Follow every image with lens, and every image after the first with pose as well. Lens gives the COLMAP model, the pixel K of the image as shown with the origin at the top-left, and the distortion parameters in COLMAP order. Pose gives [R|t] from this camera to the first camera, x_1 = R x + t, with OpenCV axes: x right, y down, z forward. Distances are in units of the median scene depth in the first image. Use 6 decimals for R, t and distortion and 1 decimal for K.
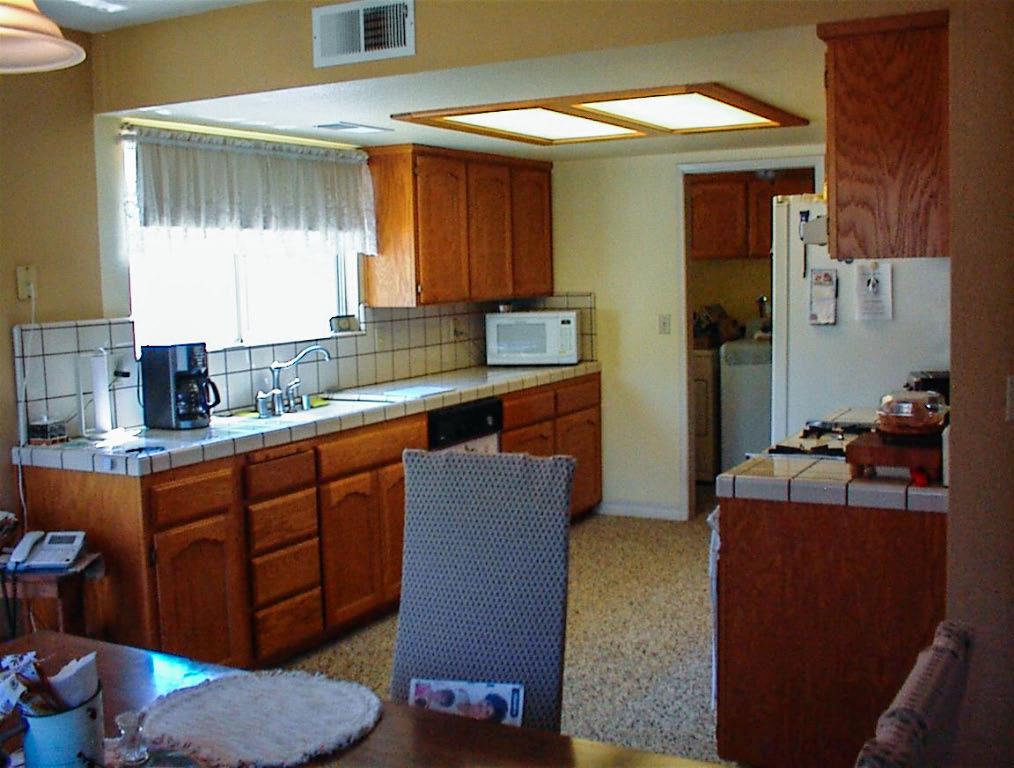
lens RADIAL K [[1149.3, 0, 507.0], [0, 1149.3, 384.0], [0, 0, 1]] dist [-0.105695, 0.056195]
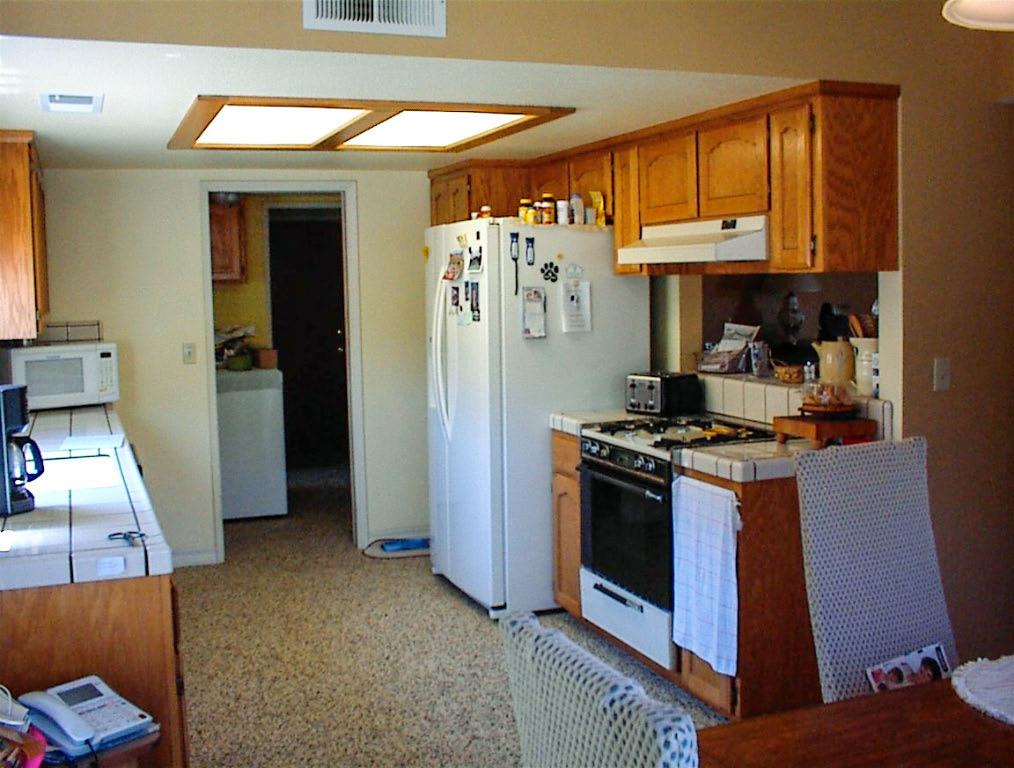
lens RADIAL K [[1149.3, 0, 507.0], [0, 1149.3, 384.0], [0, 0, 1]] dist [-0.105695, 0.056195]
pose [[0.645648, -0.056155, 0.761568, -0.575801], [0.082837, 0.996558, 0.003255, -0.014098], [-0.759129, 0.060984, 0.648077, 0.313746]]
